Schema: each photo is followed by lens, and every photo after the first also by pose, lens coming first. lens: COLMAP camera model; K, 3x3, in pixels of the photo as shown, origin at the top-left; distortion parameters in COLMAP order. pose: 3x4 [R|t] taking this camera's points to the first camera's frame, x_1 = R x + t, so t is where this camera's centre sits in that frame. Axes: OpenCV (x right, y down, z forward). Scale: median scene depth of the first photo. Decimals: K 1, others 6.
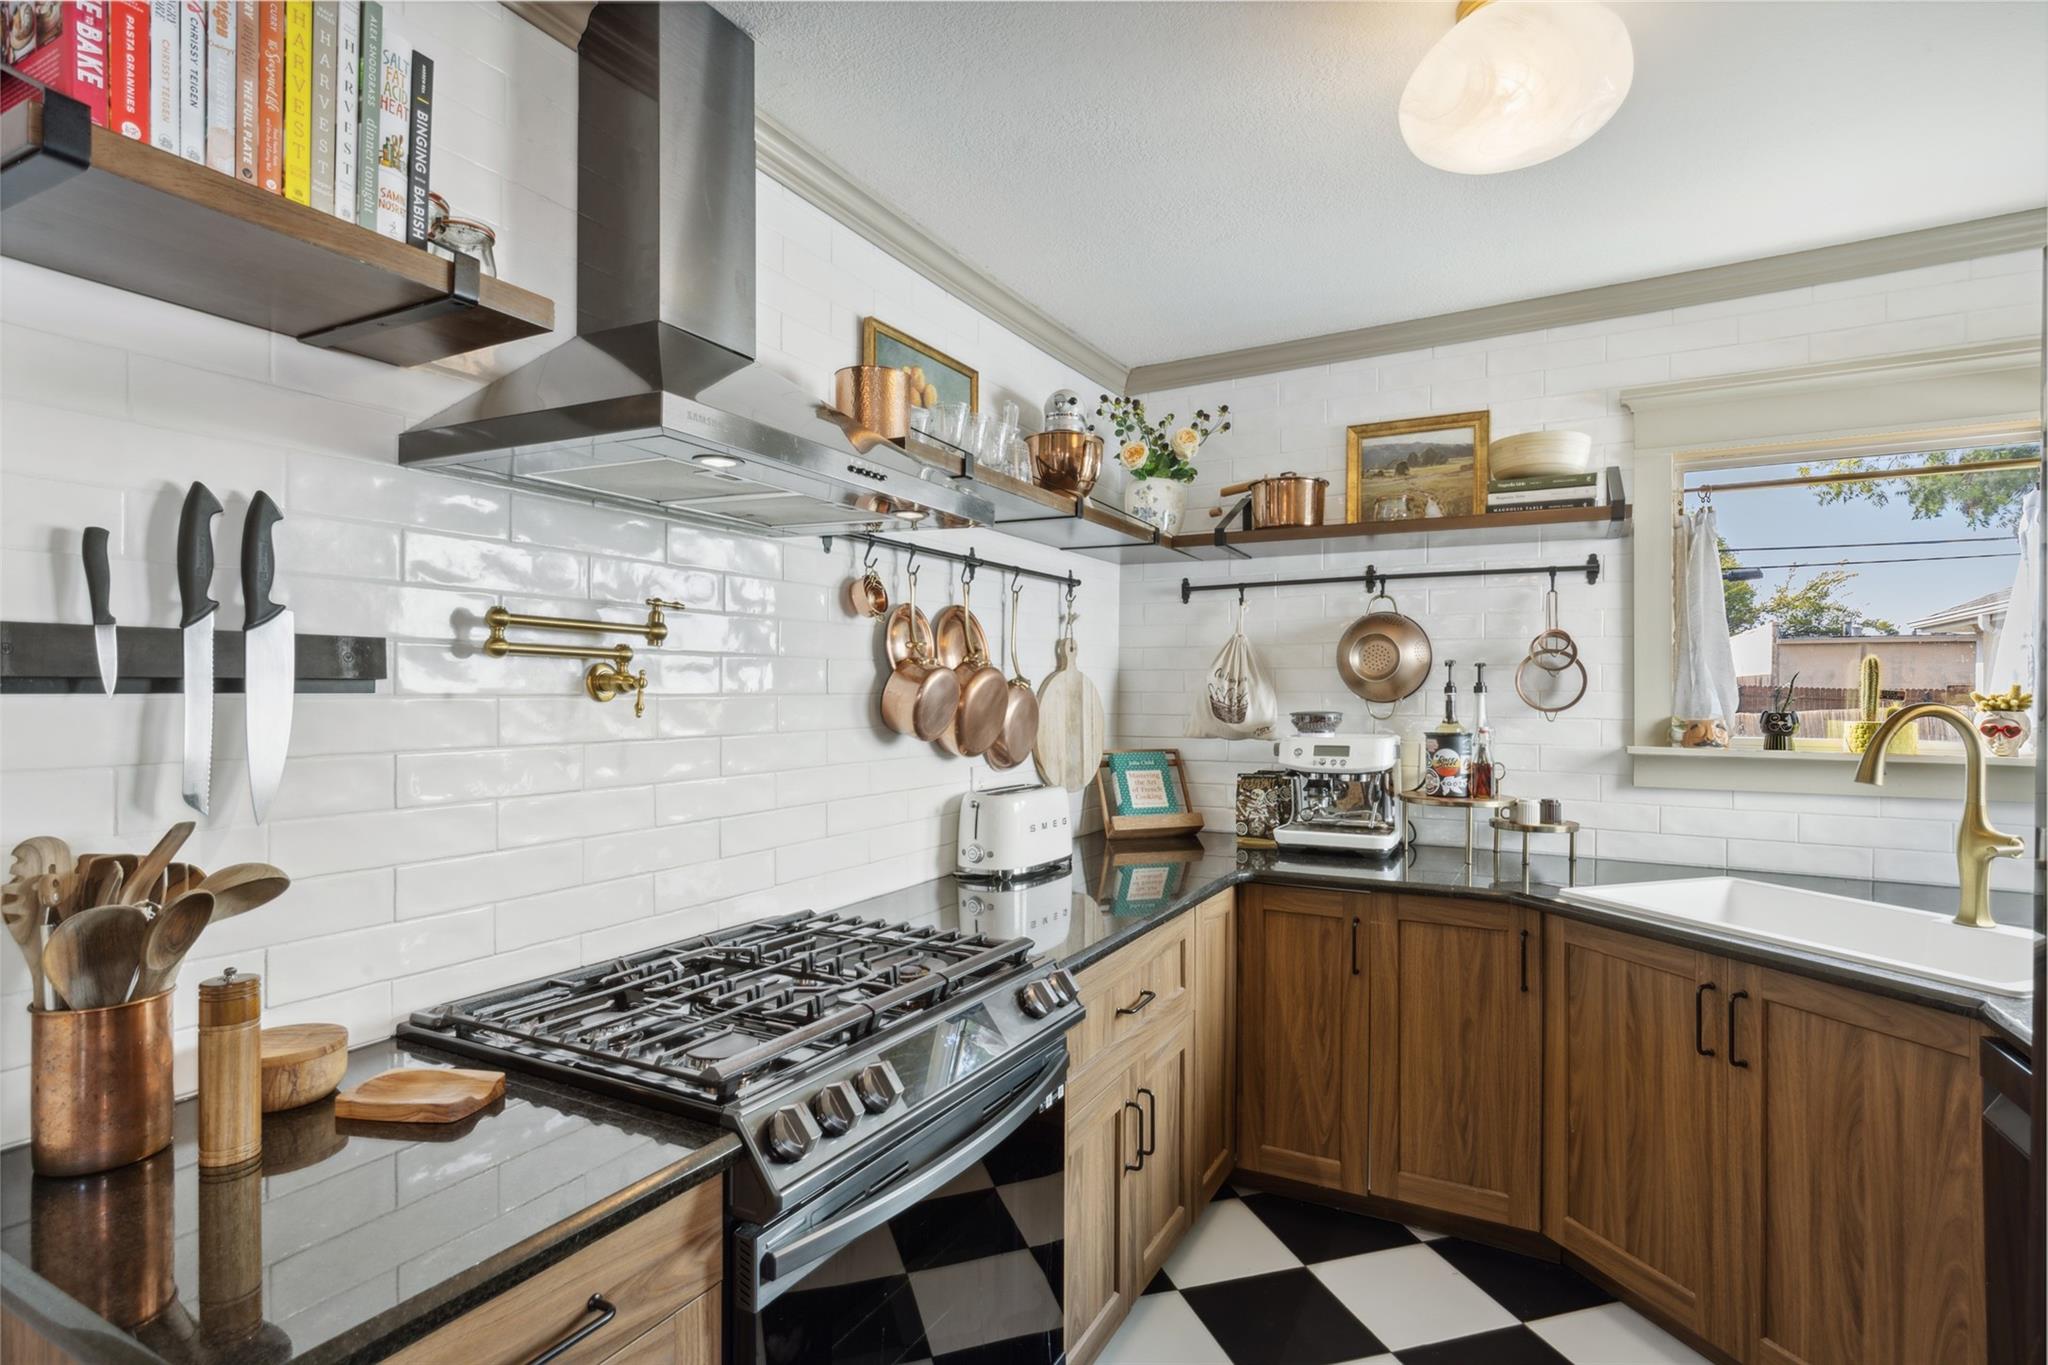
lens RADIAL K [[1055.1, 0, 1023.1], [0, 1055.1, 681.5], [0, 0, 1]] dist [-0.006367, -0.000287]
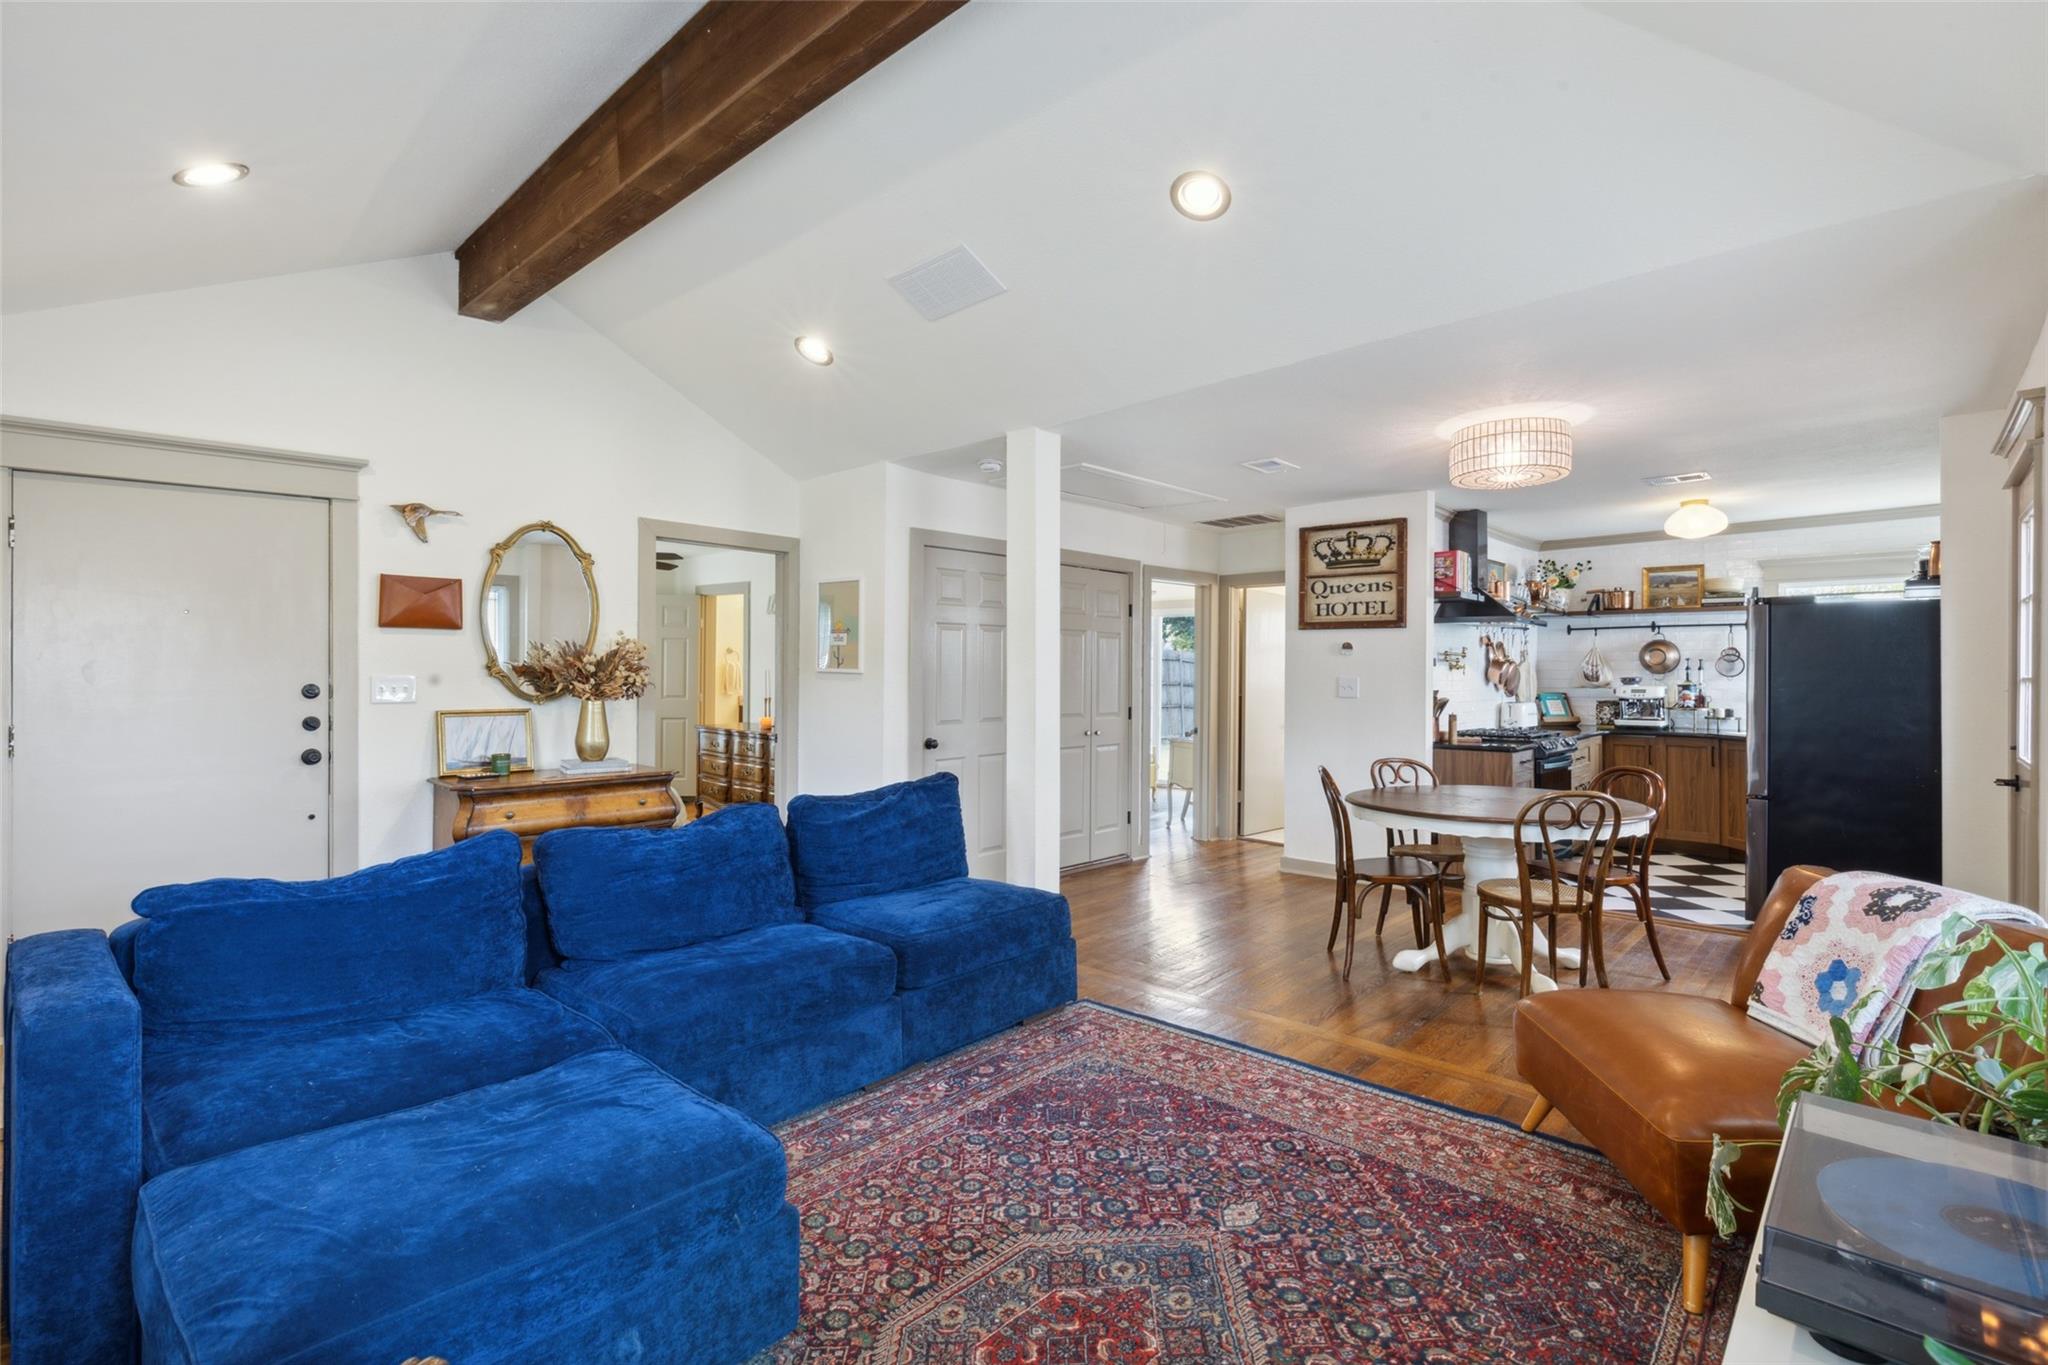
lens RADIAL K [[939.6, 0, 1012.9], [0, 939.6, 664.6], [0, 0, 1]] dist [-0.000360, -0.001180]
pose [[0.964929, -0.002889, -0.262496, -0.616051], [0.002866, 0.999996, -0.000471, -0.007146], [0.262497, -0.000298, 0.964933, -1.731149]]
